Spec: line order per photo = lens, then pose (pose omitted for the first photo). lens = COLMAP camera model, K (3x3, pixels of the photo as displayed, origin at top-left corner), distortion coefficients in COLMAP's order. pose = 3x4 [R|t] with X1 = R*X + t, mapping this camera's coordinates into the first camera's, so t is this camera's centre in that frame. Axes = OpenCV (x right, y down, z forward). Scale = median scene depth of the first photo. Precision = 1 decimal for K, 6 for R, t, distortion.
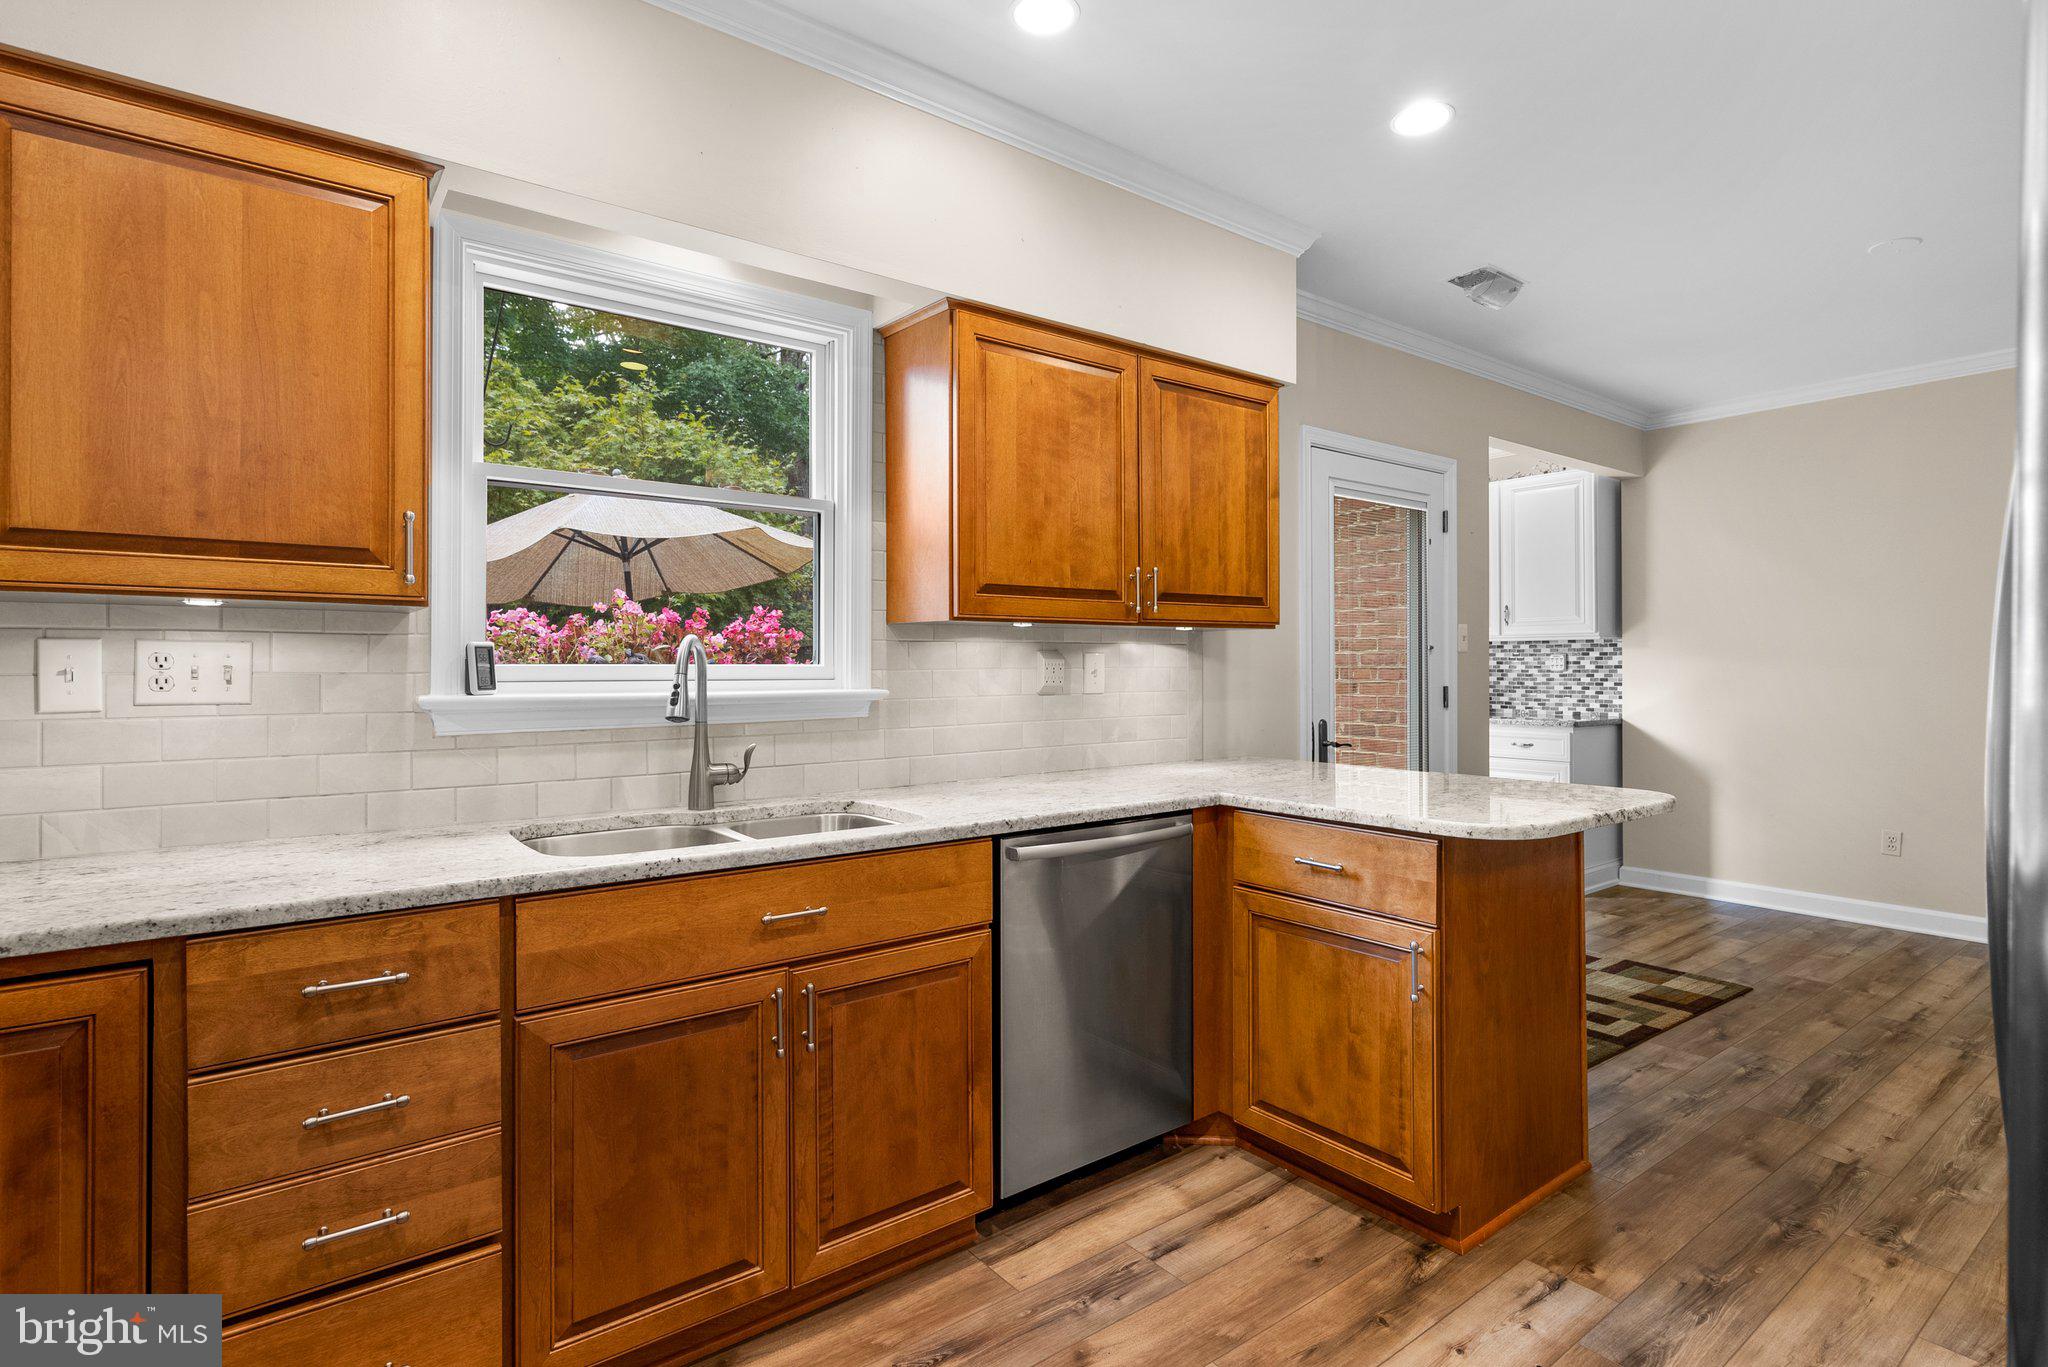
lens RADIAL K [[1016.1, 0, 1007.8], [0, 1016.1, 665.2], [0, 0, 1]] dist [0.006130, 0.000595]
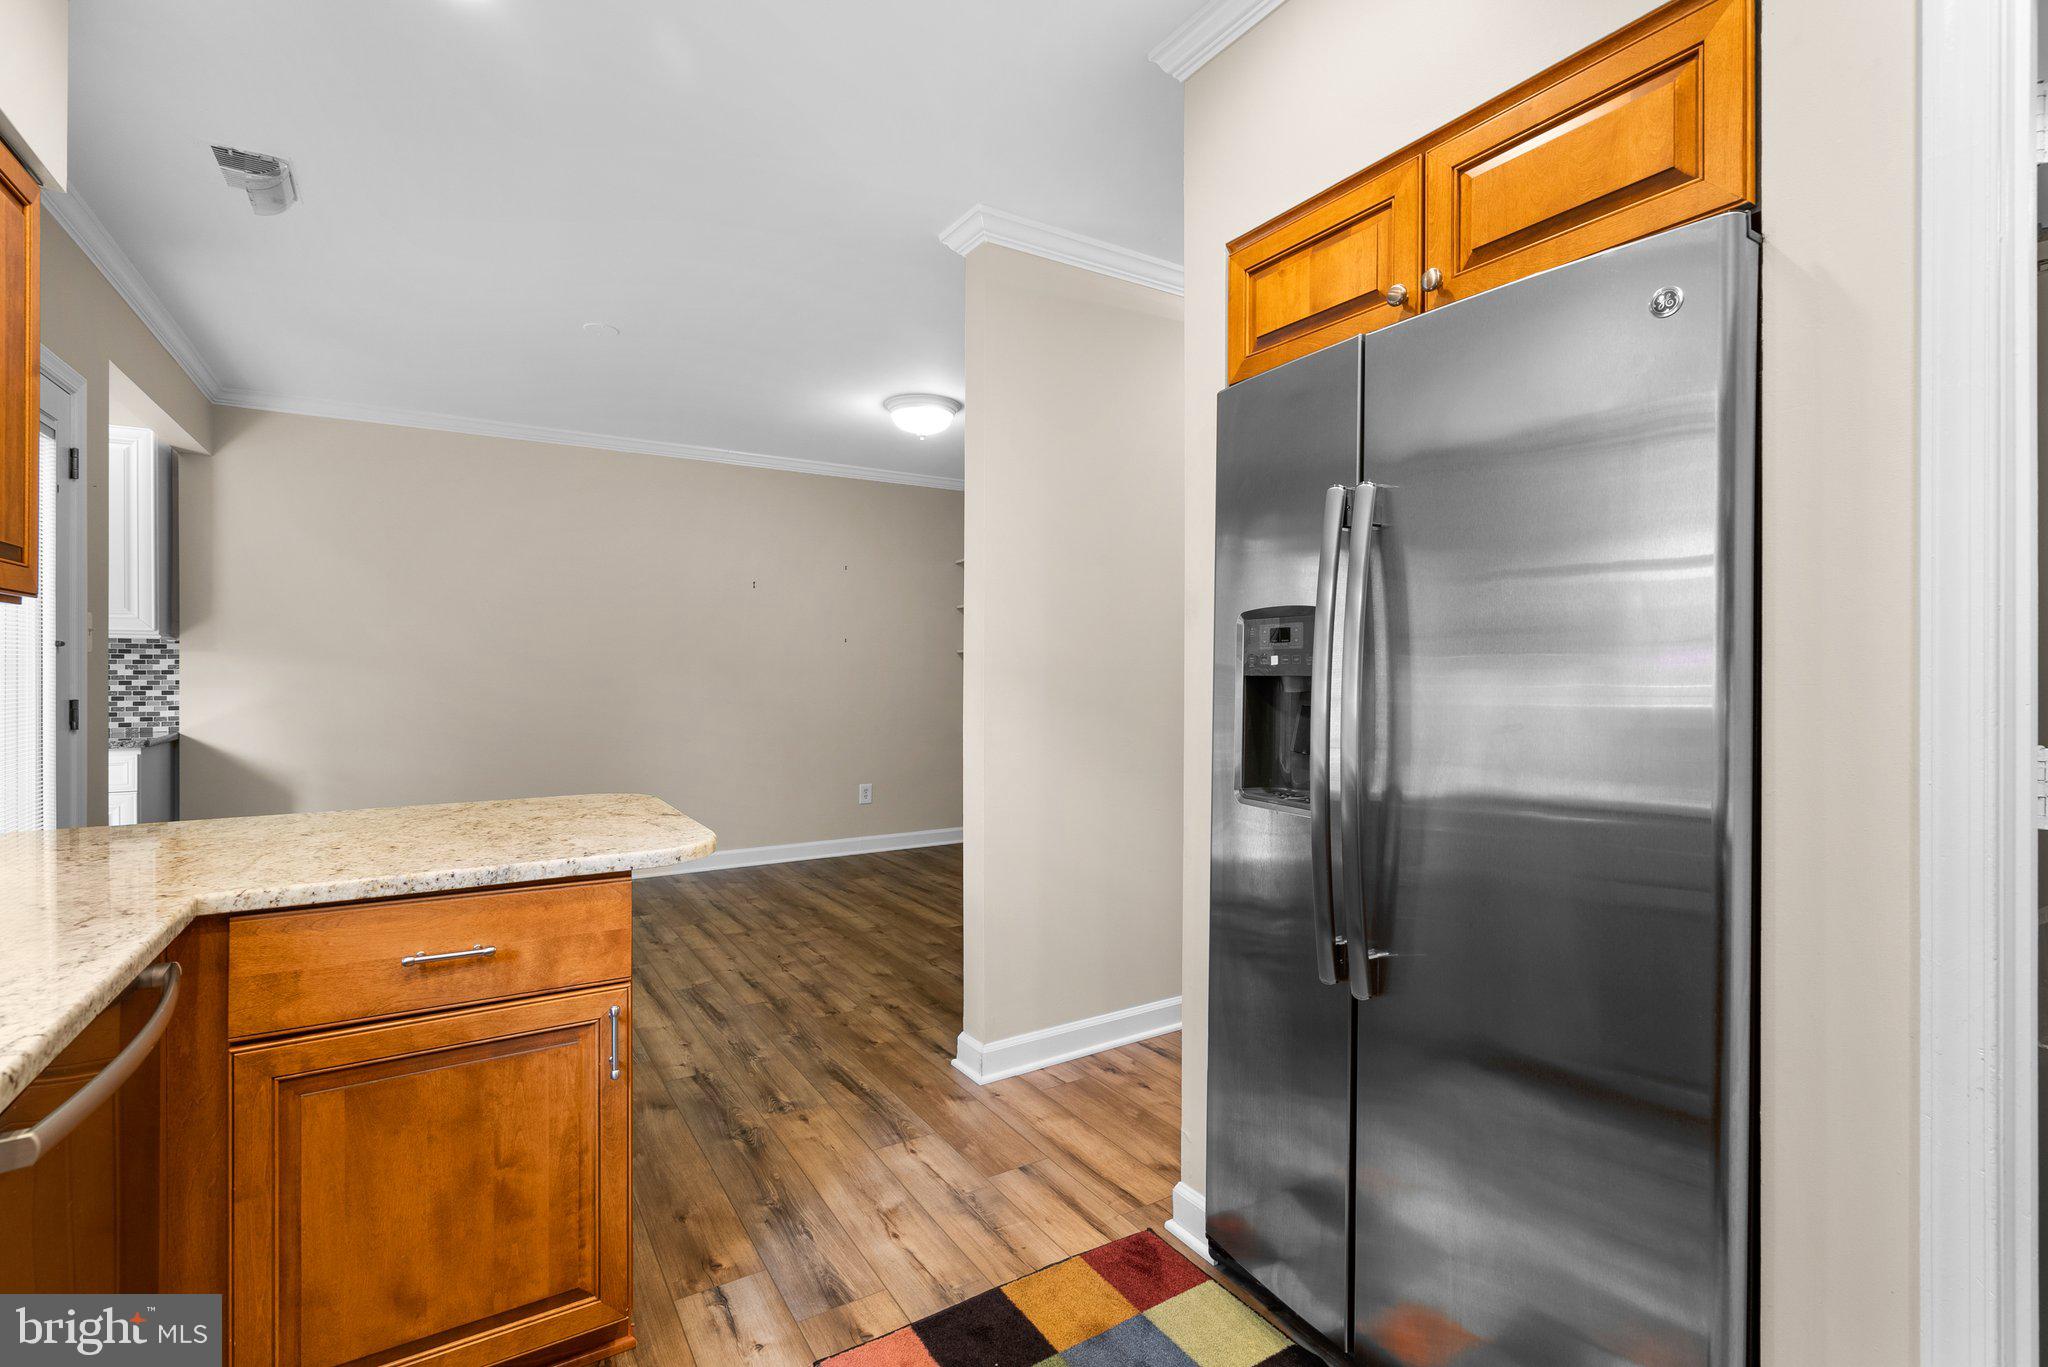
lens RADIAL K [[933.3, 0, 1048.7], [0, 933.3, 670.4], [0, 0, 1]] dist [-0.004083, 0.000286]
pose [[0.068271, 0.003137, 0.997662, -0.273567], [-0.002236, 0.999993, -0.002991, 0.001791], [-0.997664, -0.002027, 0.068277, 0.498850]]
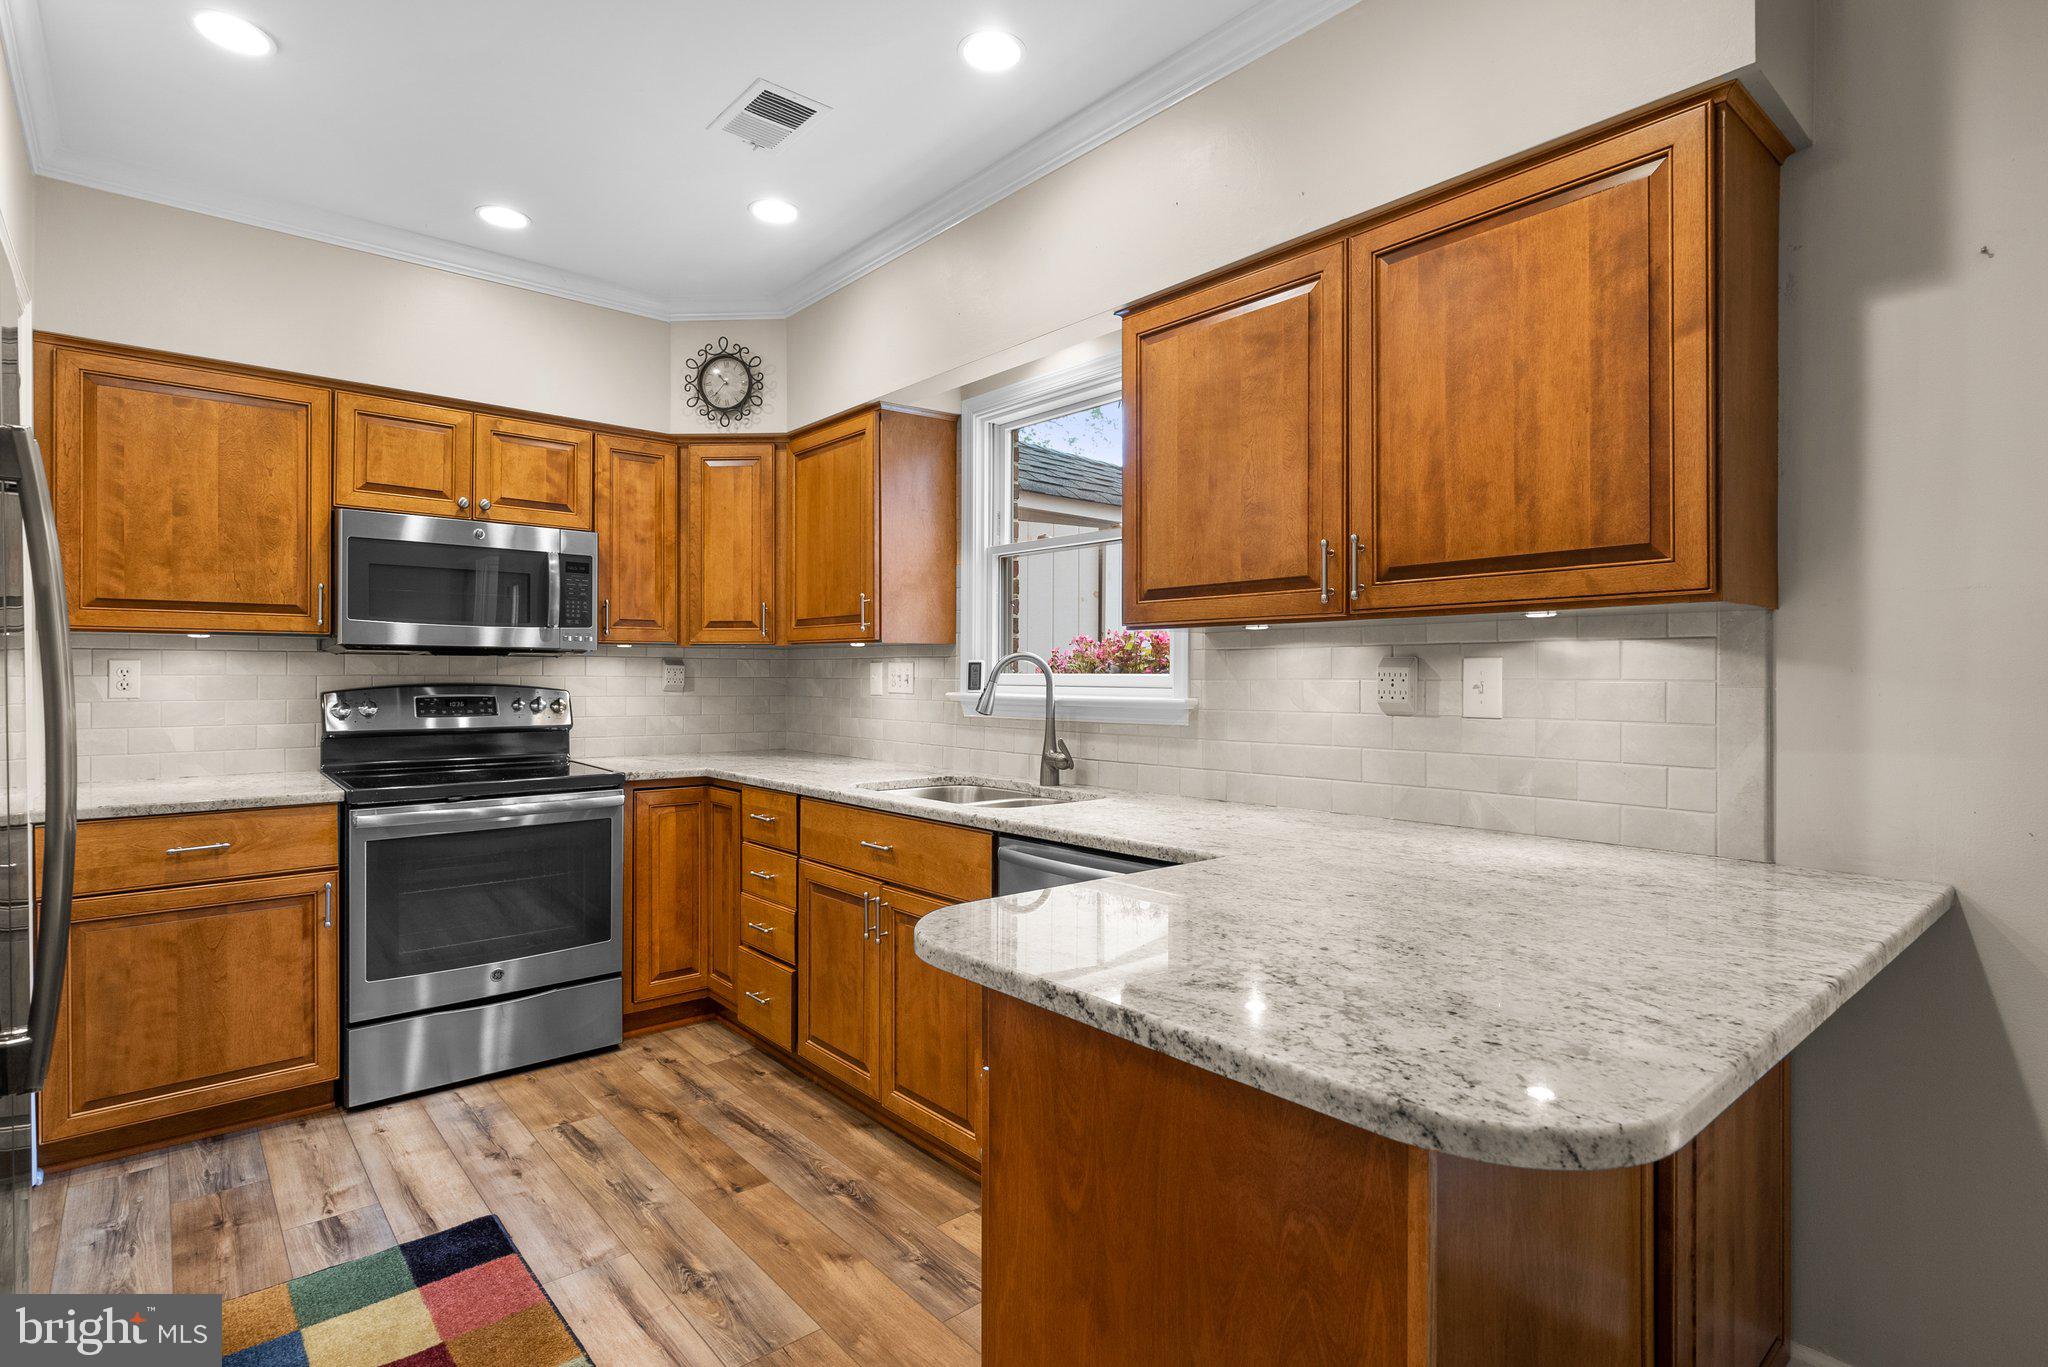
lens RADIAL K [[1003.3, 0, 1023.5], [0, 1003.3, 674.3], [0, 0, 1]] dist [0.000778, 0.001209]
pose [[0.072342, 0.001046, -0.997379, 0.898039], [-0.001380, 0.999999, 0.000949, -0.001382], [0.997379, 0.001308, 0.072343, 0.805082]]
